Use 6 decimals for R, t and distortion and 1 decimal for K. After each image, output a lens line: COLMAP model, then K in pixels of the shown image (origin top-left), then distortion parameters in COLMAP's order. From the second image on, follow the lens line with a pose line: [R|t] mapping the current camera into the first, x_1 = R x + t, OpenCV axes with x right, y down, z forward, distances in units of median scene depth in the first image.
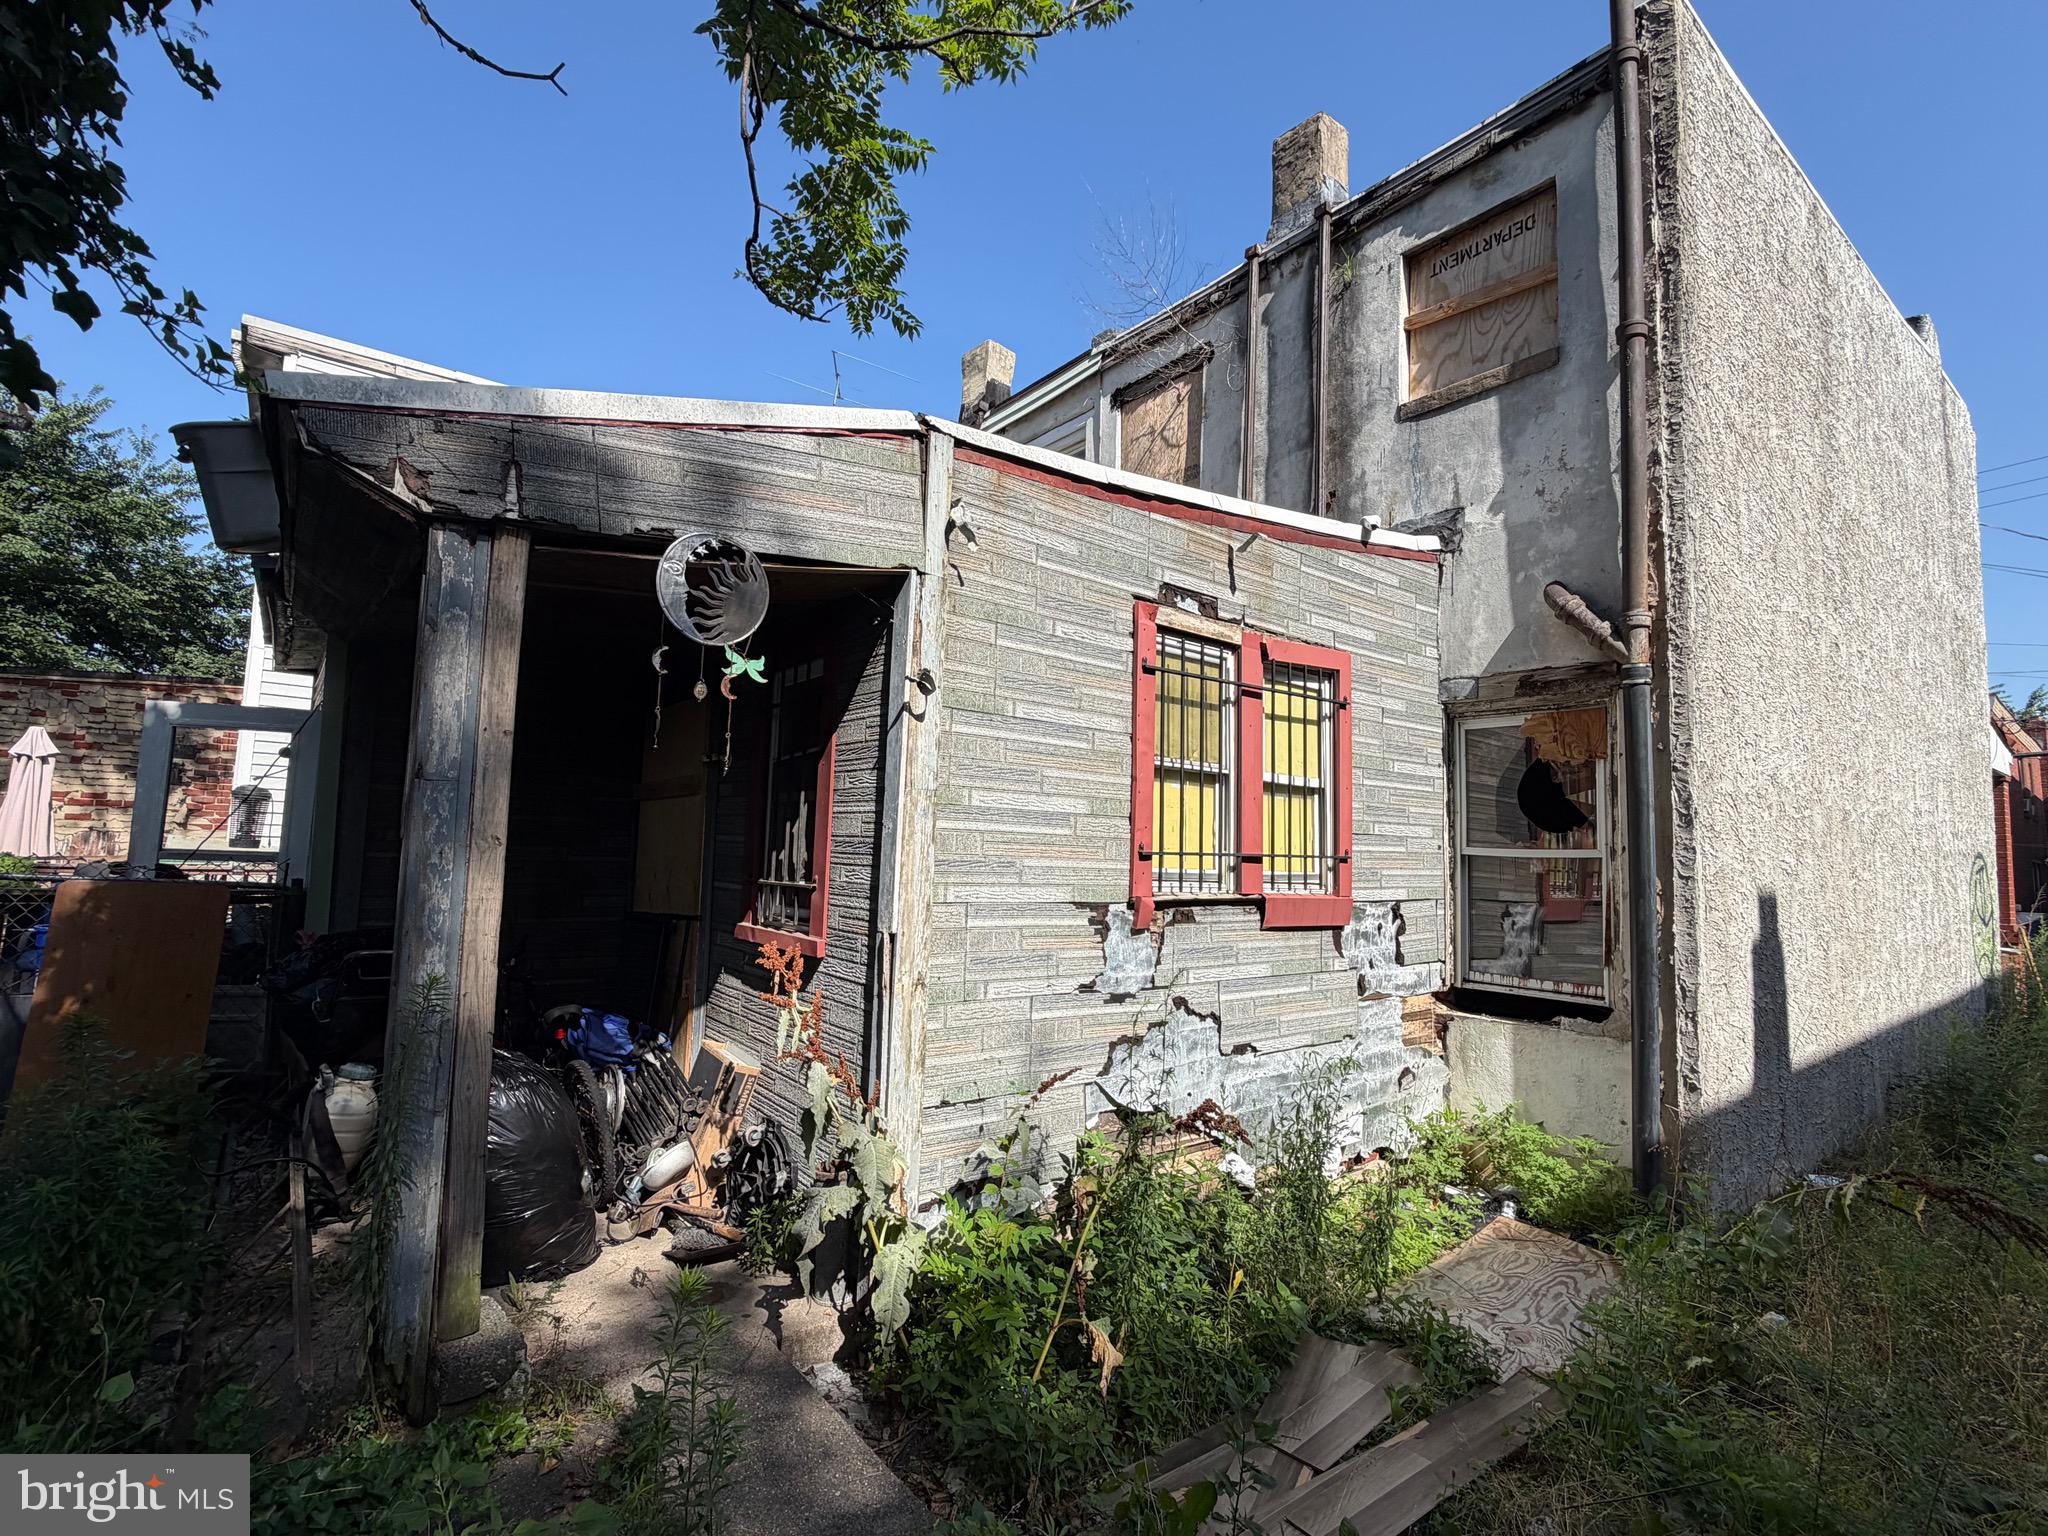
lens RADIAL K [[950.4, 0, 1024.0], [0, 950.4, 768.0], [0, 0, 1]] dist [-0.000246, 0.000009]
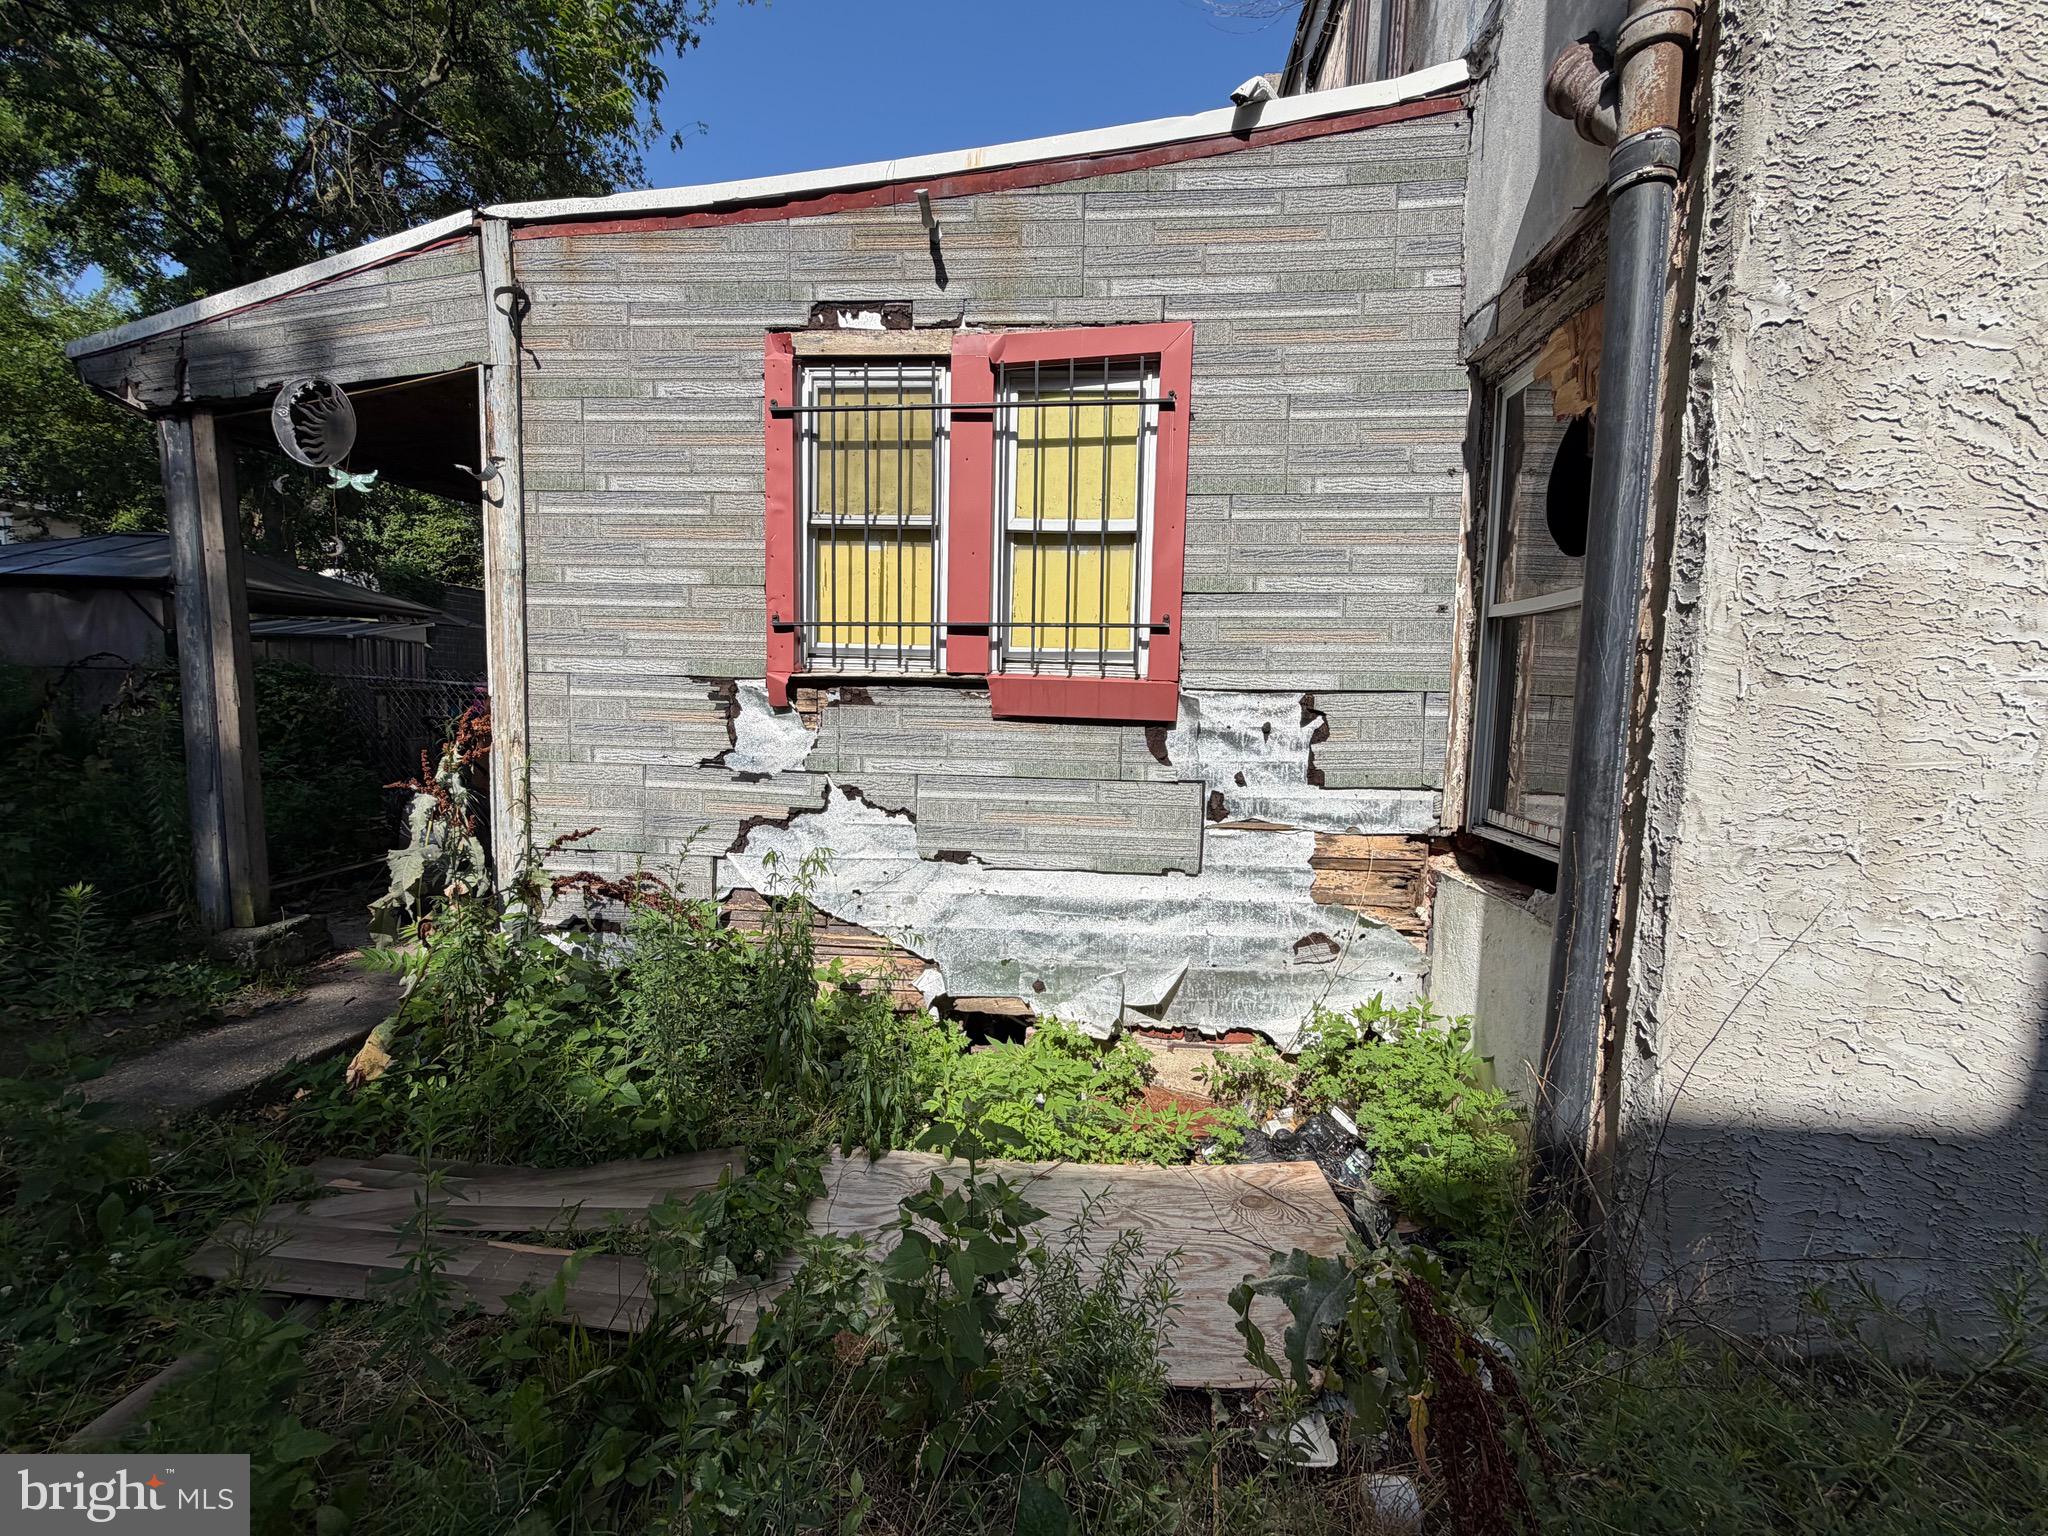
lens RADIAL K [[837.0, 0, 1024.0], [0, 837.0, 768.0], [0, 0, 1]] dist [0.000494, -0.000117]
pose [[0.729781, 0.042364, -0.682367, 0.802847], [0.061839, 0.989897, 0.127591, 0.130471], [0.680879, -0.135310, 0.719788, 0.532792]]
